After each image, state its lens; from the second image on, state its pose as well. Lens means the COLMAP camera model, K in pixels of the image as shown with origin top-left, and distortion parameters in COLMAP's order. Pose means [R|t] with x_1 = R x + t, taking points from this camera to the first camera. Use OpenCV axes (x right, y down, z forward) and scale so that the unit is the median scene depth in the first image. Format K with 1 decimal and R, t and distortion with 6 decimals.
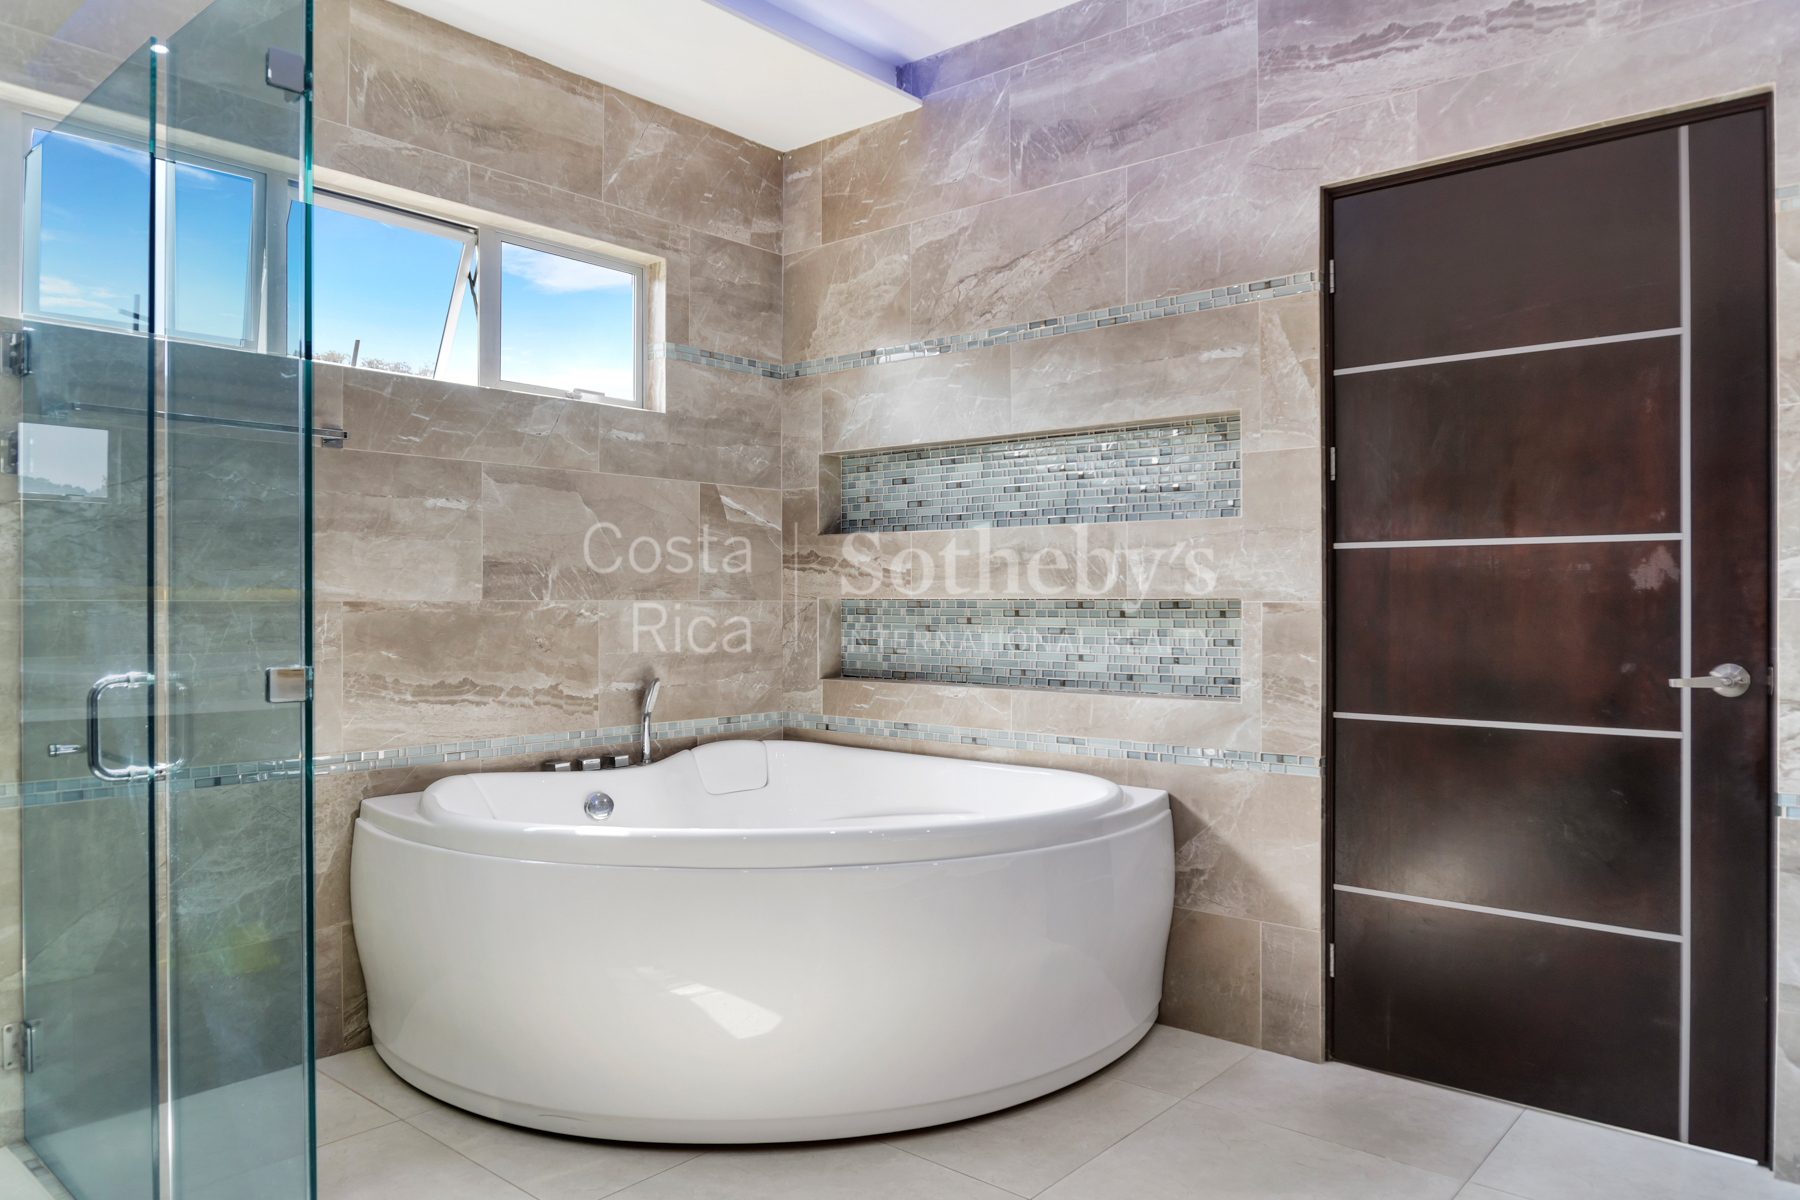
lens RADIAL K [[1212.3, 0, 916.5], [0, 1212.3, 596.3], [0, 0, 1]] dist [-0.001467, -0.033197]
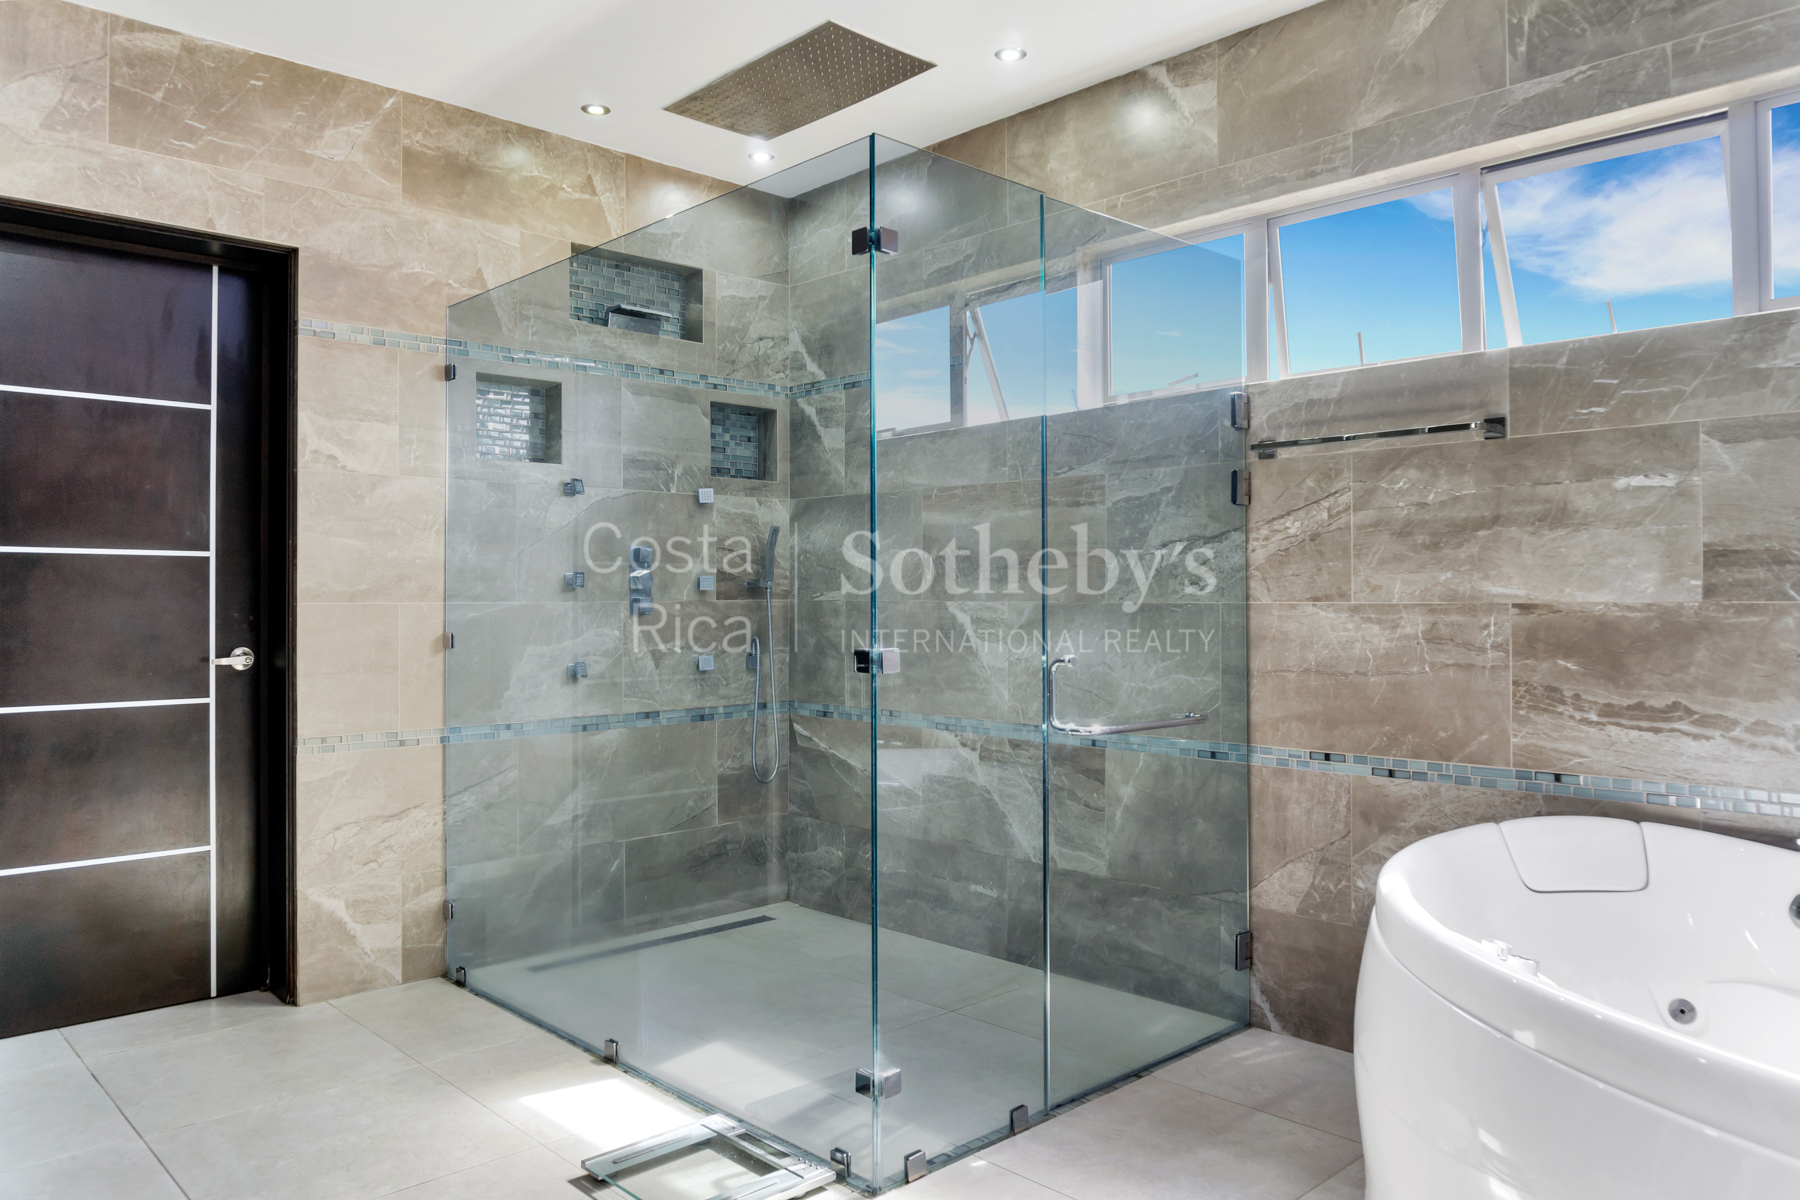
lens RADIAL K [[1212.3, 0, 916.5], [0, 1212.3, 596.3], [0, 0, 1]] dist [-0.001467, -0.033197]
pose [[-0.092158, -0.006341, -0.995724, 0.461439], [0.004695, 0.999966, -0.006802, 0.002895], [0.995733, -0.005302, -0.092125, 0.605543]]
